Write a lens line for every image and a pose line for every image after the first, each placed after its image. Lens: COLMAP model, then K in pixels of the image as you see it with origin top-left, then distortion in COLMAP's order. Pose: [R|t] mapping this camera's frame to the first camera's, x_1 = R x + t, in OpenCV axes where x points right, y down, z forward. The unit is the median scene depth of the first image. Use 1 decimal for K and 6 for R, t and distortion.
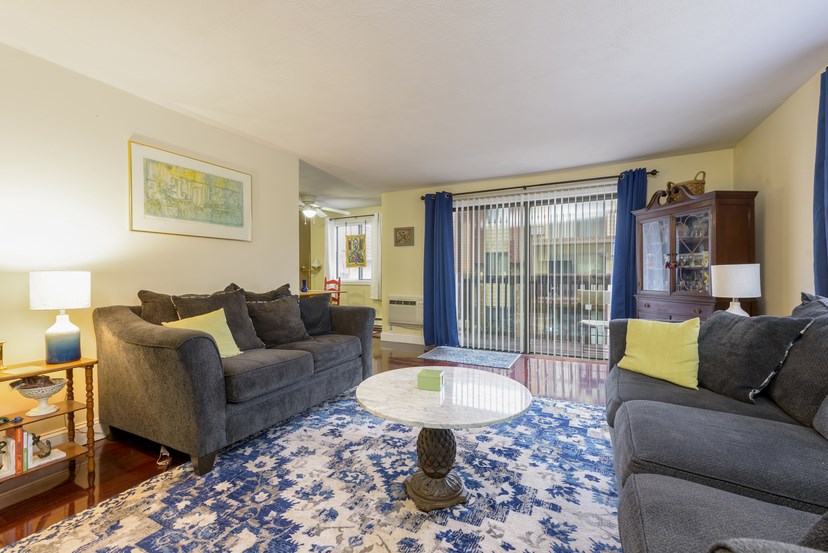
lens RADIAL K [[360.7, 0, 409.3], [0, 360.7, 280.9], [0, 0, 1]] dist [0.014428, -0.001934]
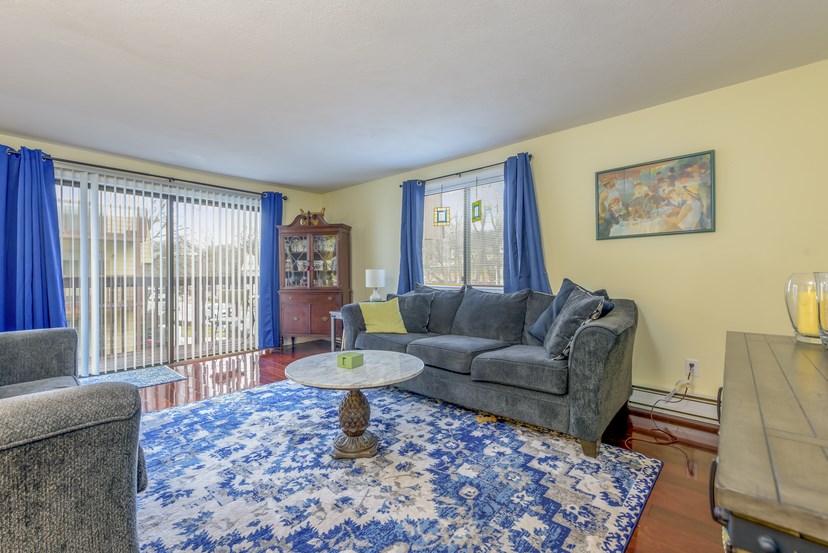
lens RADIAL K [[360.7, 0, 417.2], [0, 360.7, 275.1], [0, 0, 1]] dist [0.014428, -0.001934]
pose [[0.243842, -0.000884, 0.969814, -0.879943], [0.021885, 0.999750, -0.004592, -0.000999], [-0.969568, 0.022345, 0.243801, 0.389647]]
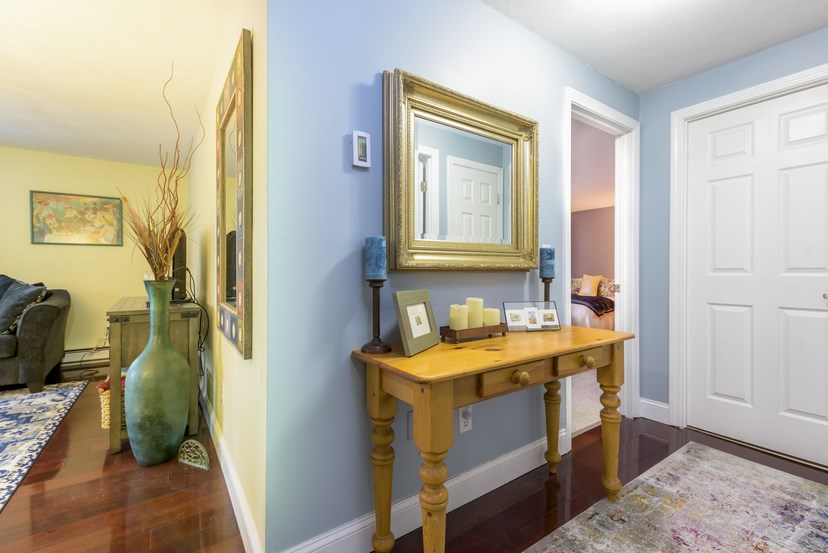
lens RADIAL K [[360.7, 0, 397.3], [0, 360.7, 275.5], [0, 0, 1]] dist [0.014428, -0.001934]
pose [[-0.872771, -0.006666, 0.488085, -1.808816], [0.006065, 0.999681, 0.024498, -0.008030], [-0.488093, 0.024341, -0.872452, 0.751969]]
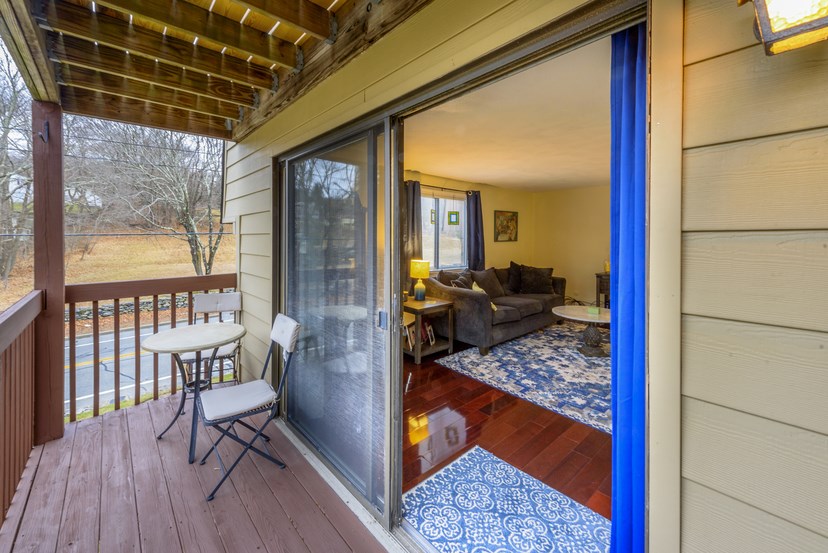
lens RADIAL K [[324.1, 0, 414.7], [0, 324.1, 239.0], [0, 0, 1]] dist [0.009792, 0.000094]
pose [[-0.933057, -0.001084, 0.359728, 0.333612], [0.005584, 0.999831, 0.017496, -0.208472], [-0.359686, 0.018333, -0.932893, 2.874514]]
